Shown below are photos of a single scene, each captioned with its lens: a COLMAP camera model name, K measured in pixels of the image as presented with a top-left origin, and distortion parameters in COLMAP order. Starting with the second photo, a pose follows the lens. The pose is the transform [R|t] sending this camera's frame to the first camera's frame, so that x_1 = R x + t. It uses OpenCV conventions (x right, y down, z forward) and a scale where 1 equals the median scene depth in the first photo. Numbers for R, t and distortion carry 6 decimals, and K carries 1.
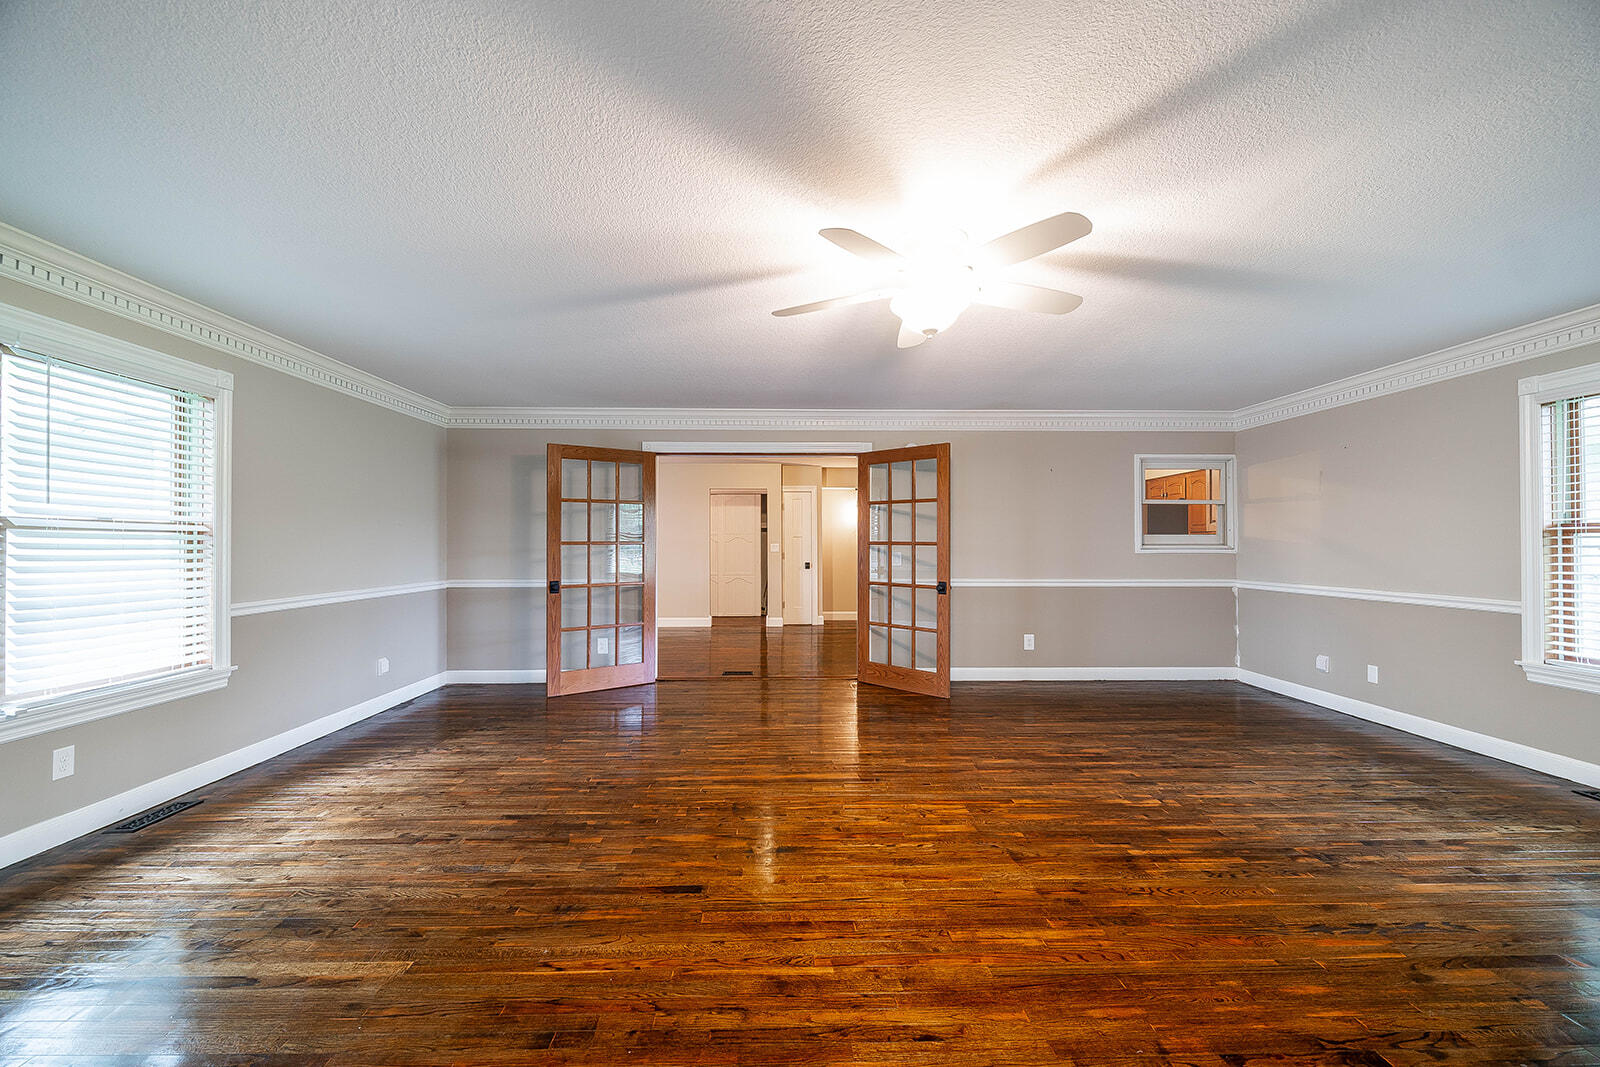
lens RADIAL K [[642.6, 0, 795.9], [0, 642.6, 539.8], [0, 0, 1]] dist [-0.002361, -0.000837]
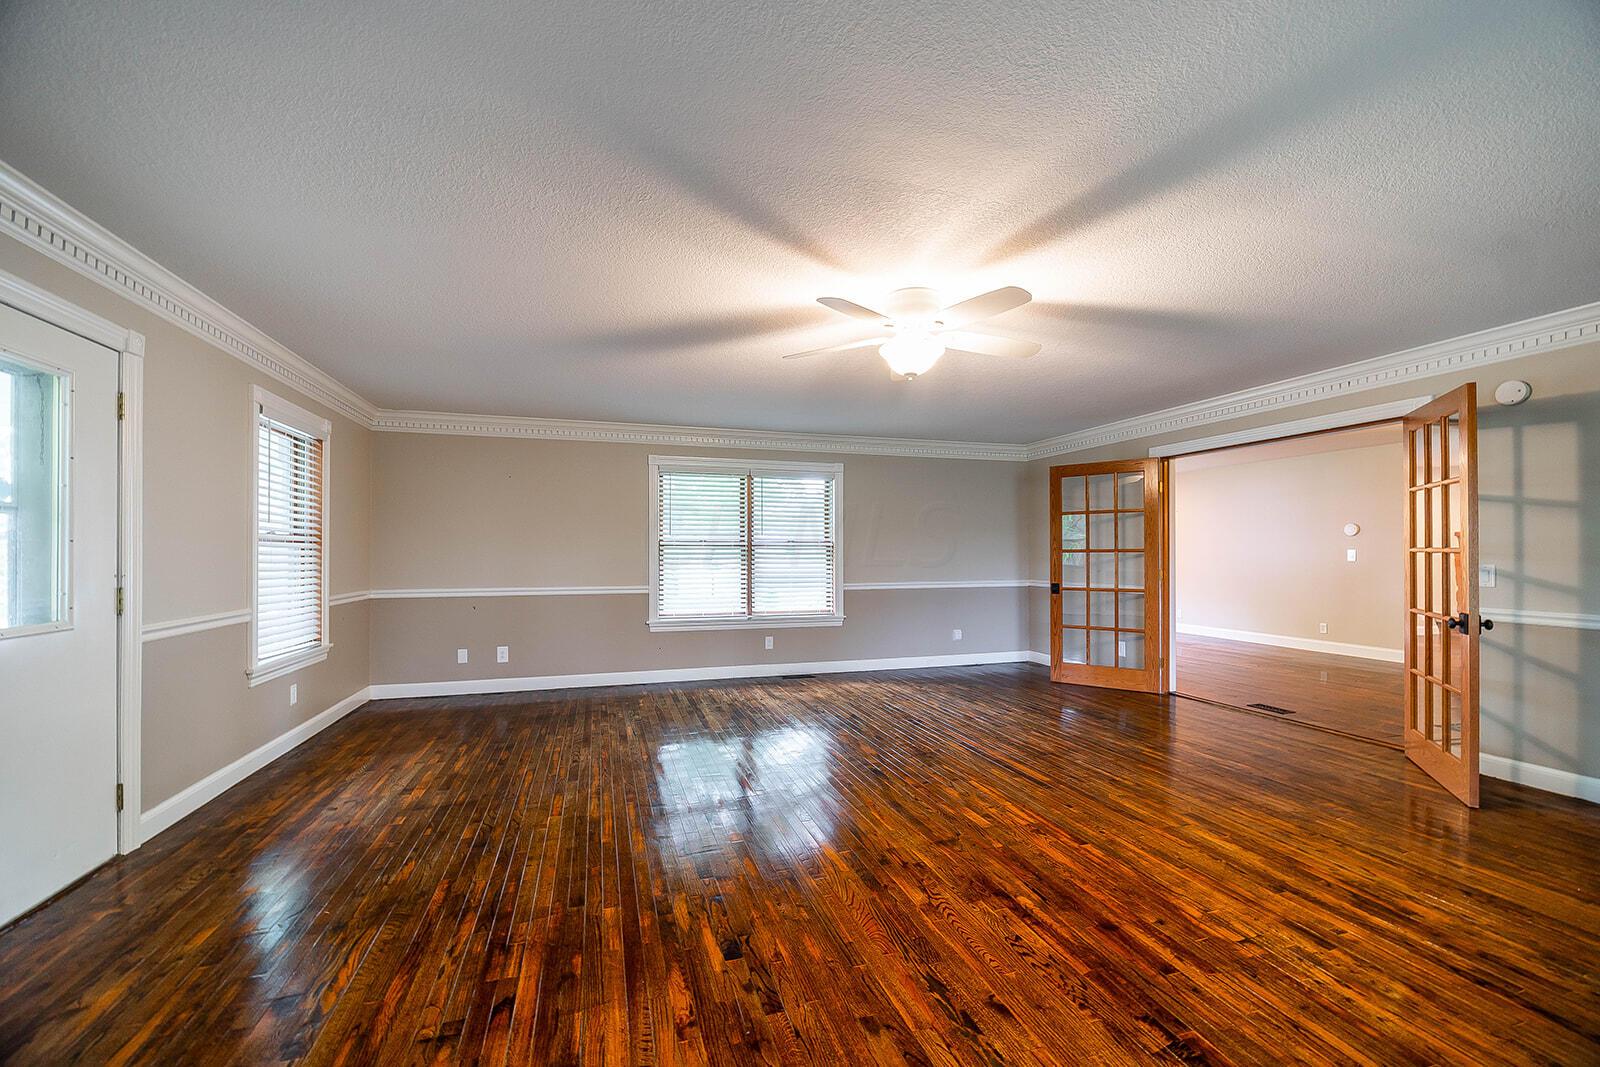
lens RADIAL K [[642.6, 0, 797.7], [0, 642.6, 544.7], [0, 0, 1]] dist [-0.002361, -0.000837]
pose [[0.283440, -0.010363, -0.958934, 0.960085], [0.008656, 0.999929, -0.008248, -0.001124], [0.958951, -0.005962, 0.283510, 0.333412]]
